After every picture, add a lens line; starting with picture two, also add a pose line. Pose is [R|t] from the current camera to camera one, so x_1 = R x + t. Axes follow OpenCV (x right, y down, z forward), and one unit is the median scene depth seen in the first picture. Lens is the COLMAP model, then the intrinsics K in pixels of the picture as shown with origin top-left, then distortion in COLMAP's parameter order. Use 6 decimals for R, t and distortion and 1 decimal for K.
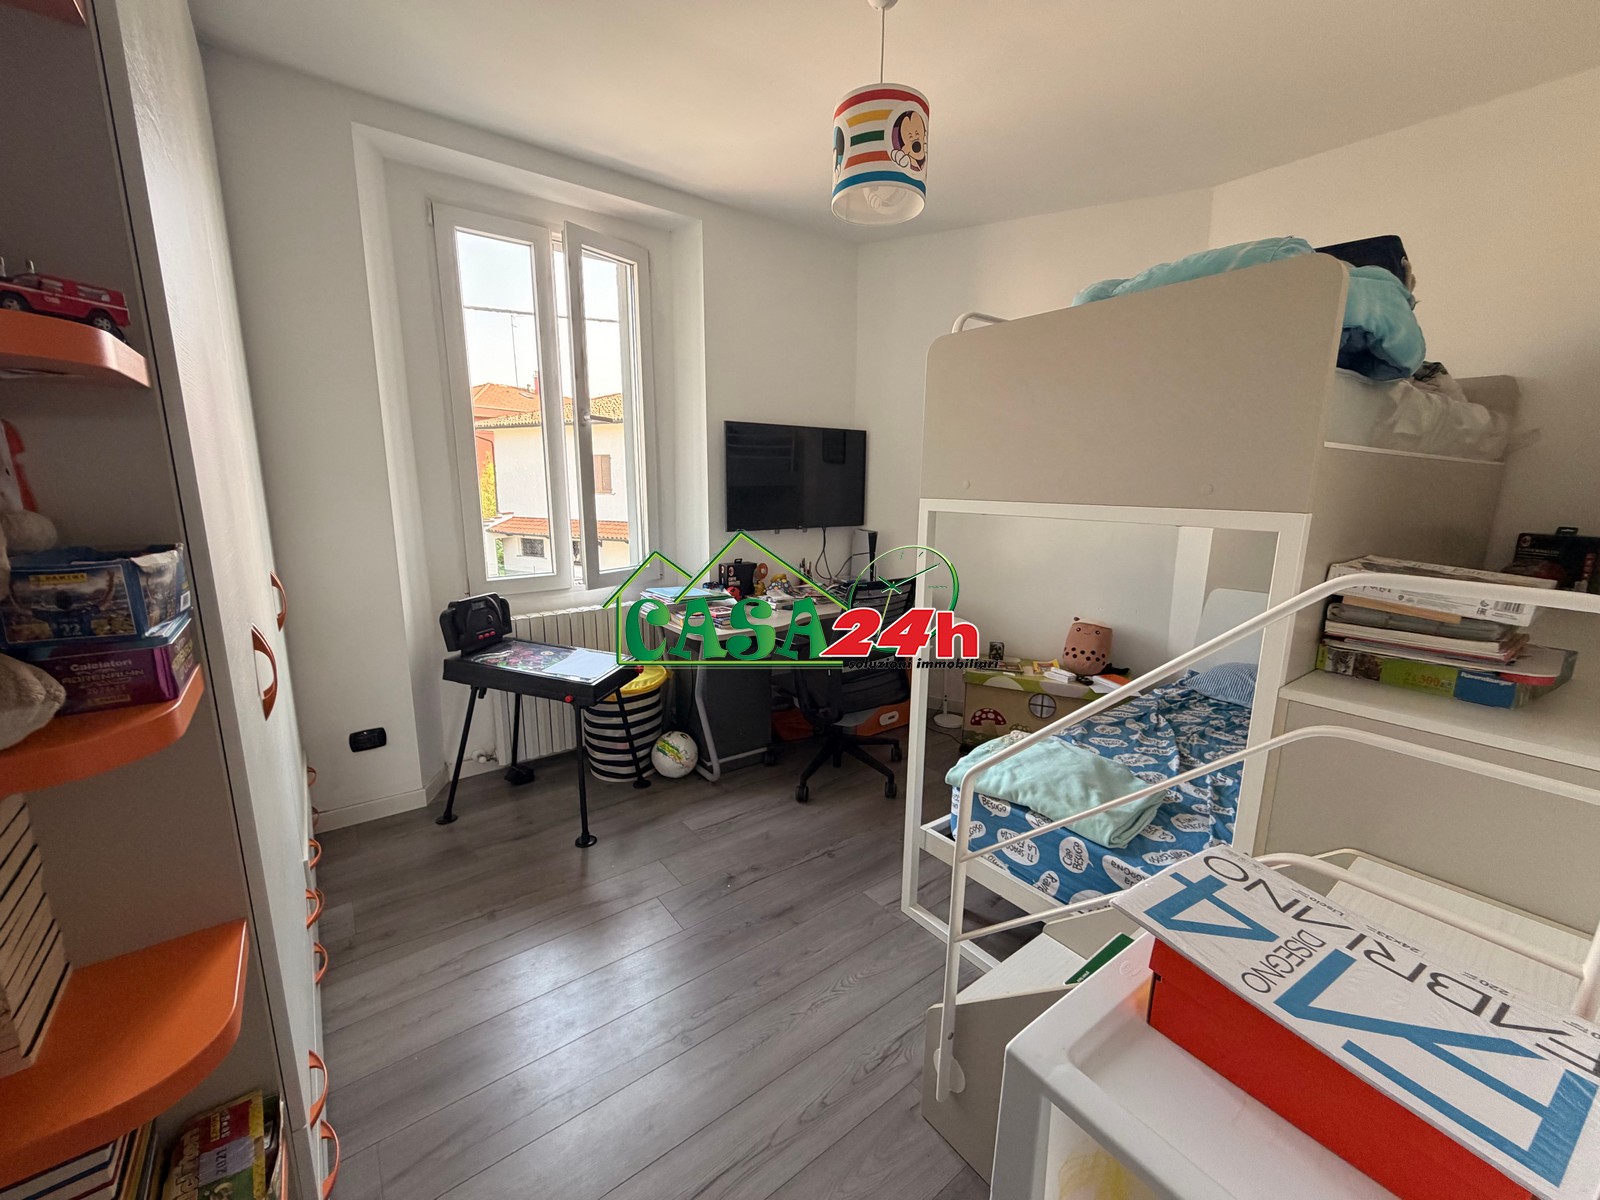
lens RADIAL K [[636.3, 0, 795.6], [0, 636.3, 602.0], [0, 0, 1]] dist [-0.000869, -0.000032]
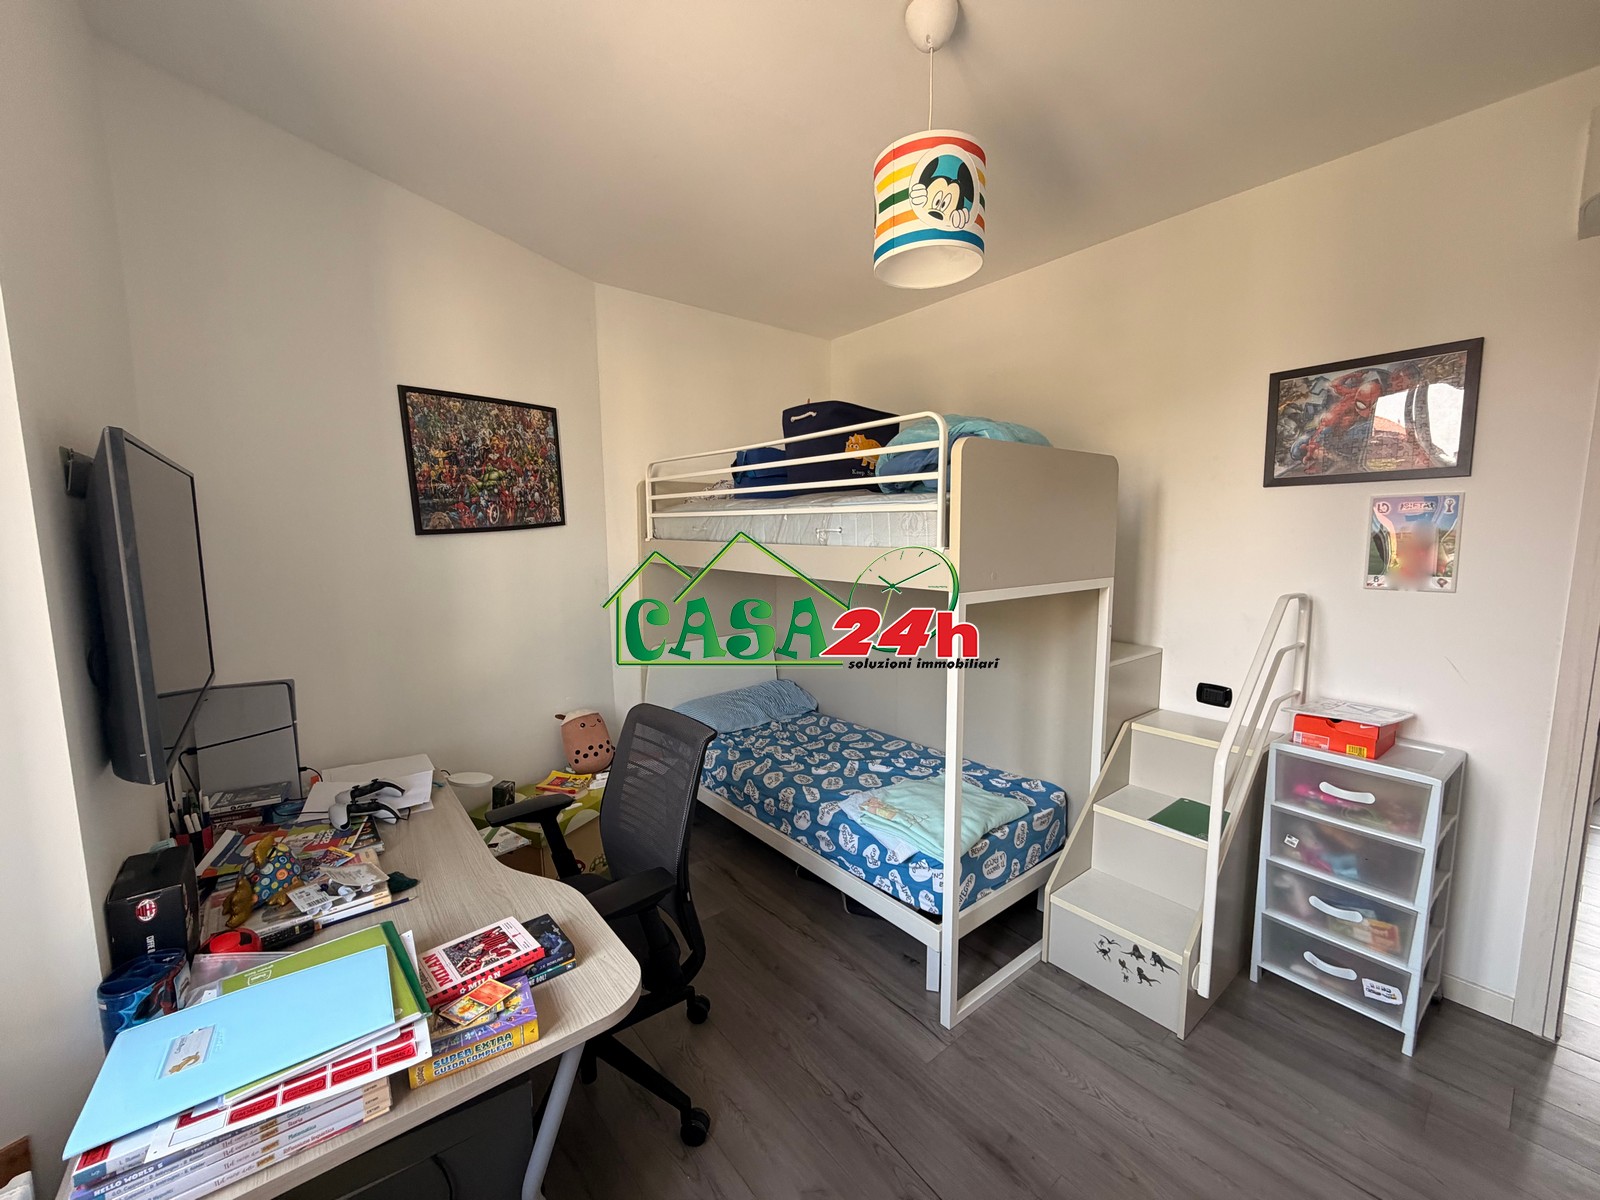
lens RADIAL K [[636.3, 0, 795.6], [0, 636.3, 602.0], [0, 0, 1]] dist [-0.000869, -0.000032]
pose [[-0.024792, -0.119154, 0.992566, -0.441058], [0.204693, 0.971230, 0.121706, -0.182194], [-0.978512, 0.206189, 0.000311, 0.765115]]
